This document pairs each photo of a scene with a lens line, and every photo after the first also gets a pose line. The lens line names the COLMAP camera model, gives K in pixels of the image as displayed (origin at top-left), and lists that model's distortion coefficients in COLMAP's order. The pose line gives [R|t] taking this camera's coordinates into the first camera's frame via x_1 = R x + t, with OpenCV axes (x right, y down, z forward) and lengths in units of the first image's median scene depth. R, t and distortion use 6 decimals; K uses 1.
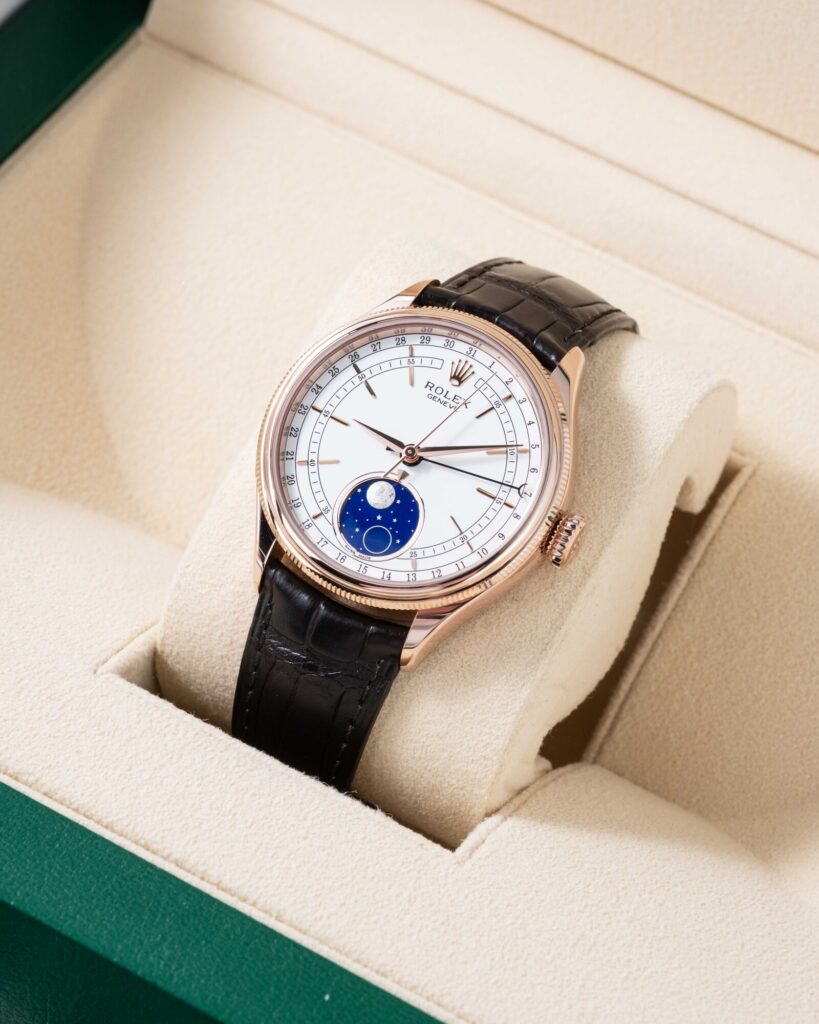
lens RADIAL K [[4025.3, 0, 408.5], [0, 4025.3, 464.1], [0, 0, 1]] dist [0.283765, -1.954315]
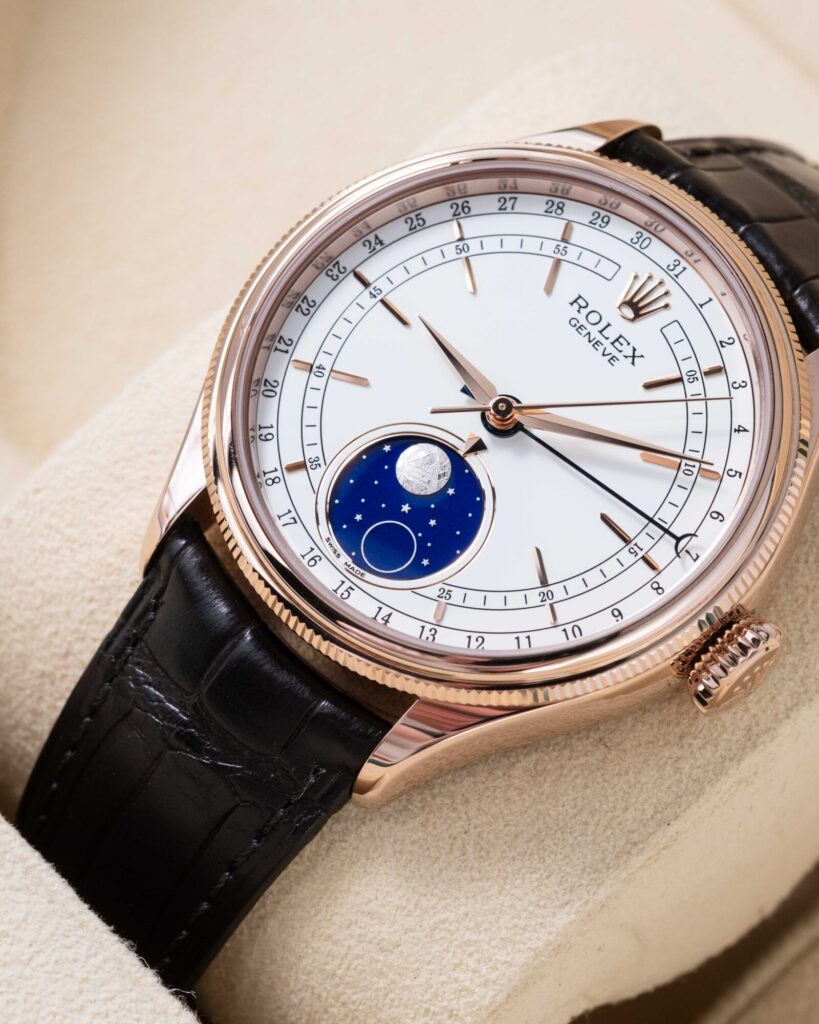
lens RADIAL K [[5073.4, 0, 409.5], [0, 5073.4, 512.0], [0, 0, 1]] dist [0.261429, 3.055220]
pose [[0.946509, 0.319356, -0.046167, 0.023478], [-0.321162, 0.946219, -0.039040, 0.039024], [0.031217, 0.051779, 0.998171, 0.343873]]
